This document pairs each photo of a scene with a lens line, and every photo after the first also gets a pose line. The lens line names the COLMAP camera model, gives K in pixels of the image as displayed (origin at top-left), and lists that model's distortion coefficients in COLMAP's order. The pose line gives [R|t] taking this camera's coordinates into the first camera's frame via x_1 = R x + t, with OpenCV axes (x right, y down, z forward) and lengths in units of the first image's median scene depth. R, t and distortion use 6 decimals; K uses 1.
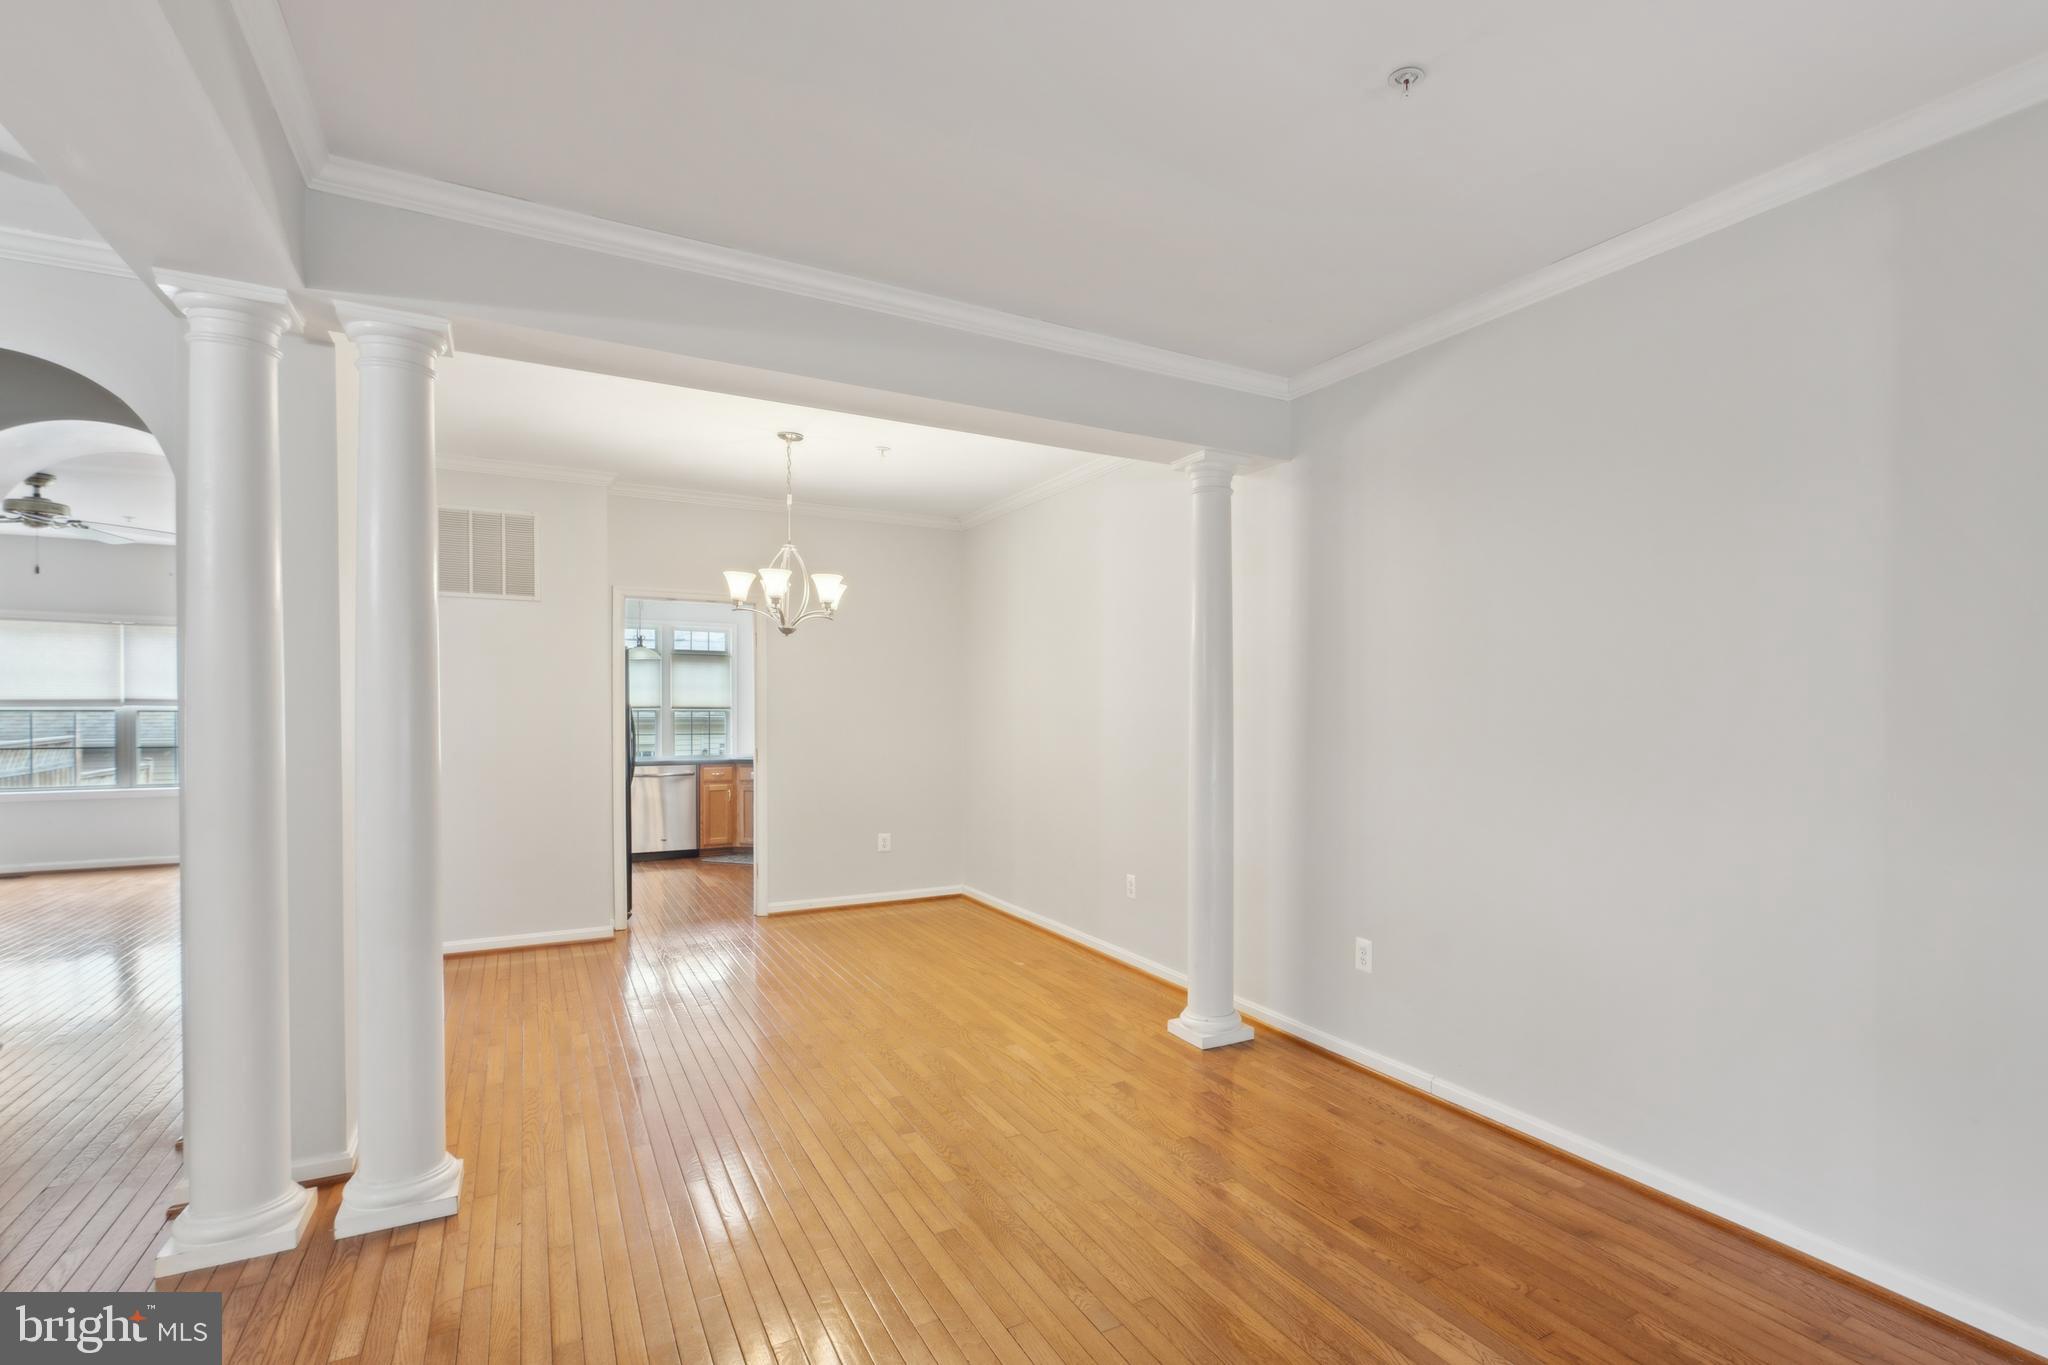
lens RADIAL K [[998.2, 0, 1126.0], [0, 998.2, 724.7], [0, 0, 1]] dist [0.000738, -0.000166]
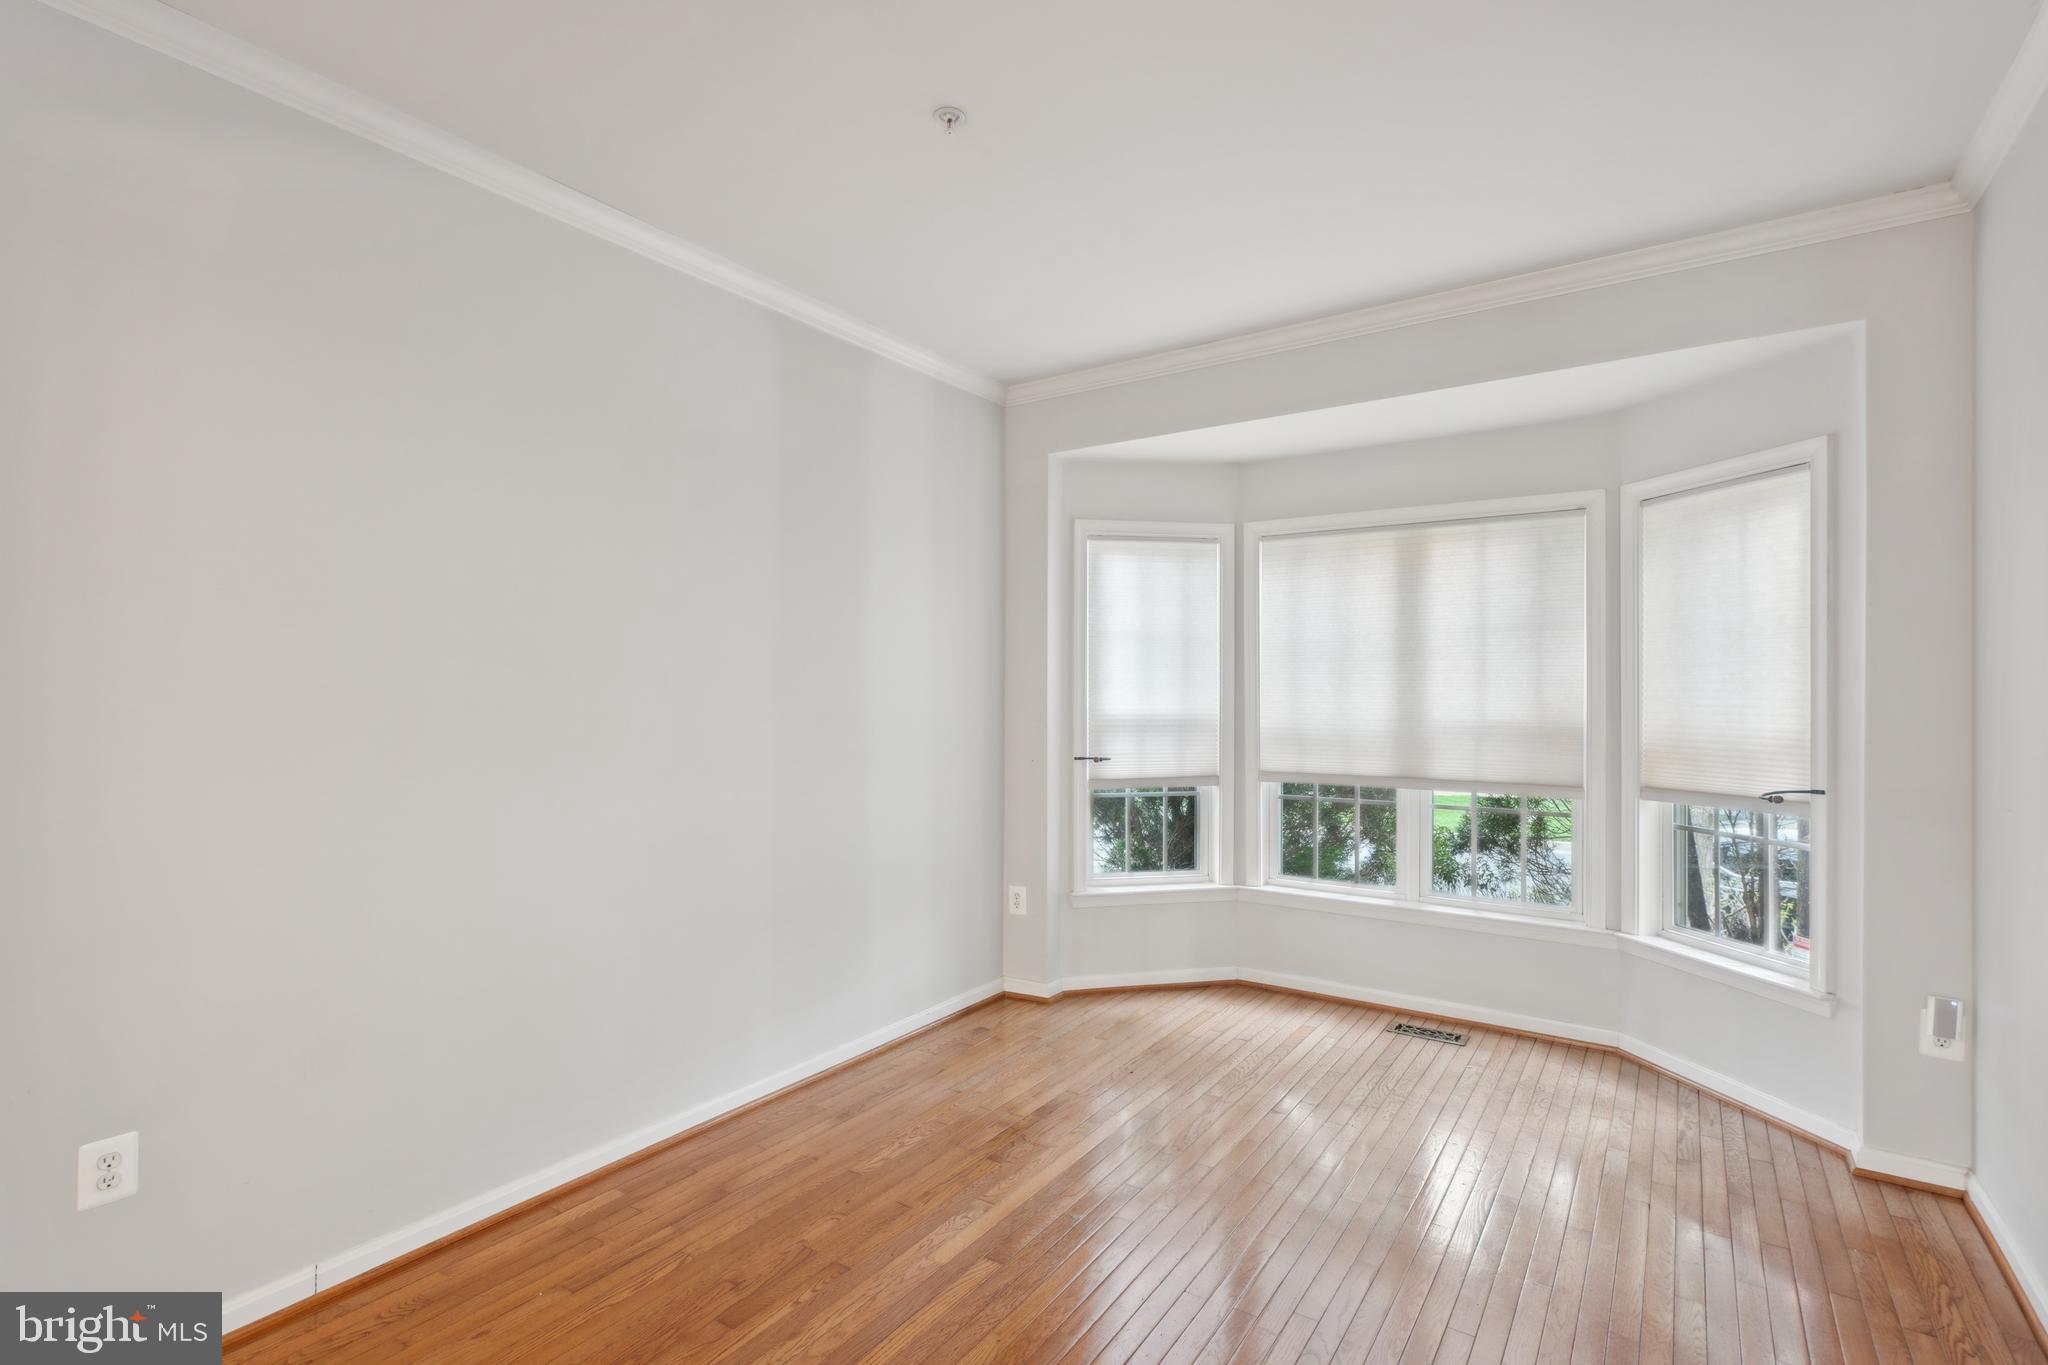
lens RADIAL K [[980.5, 0, 1020.9], [0, 980.5, 686.7], [0, 0, 1]] dist [0.000119, -0.001197]
pose [[-0.418913, 0.000161, 0.908026, -0.315572], [0.015471, 0.999856, 0.006960, -0.010089], [-0.907895, 0.016964, -0.418855, 0.596382]]
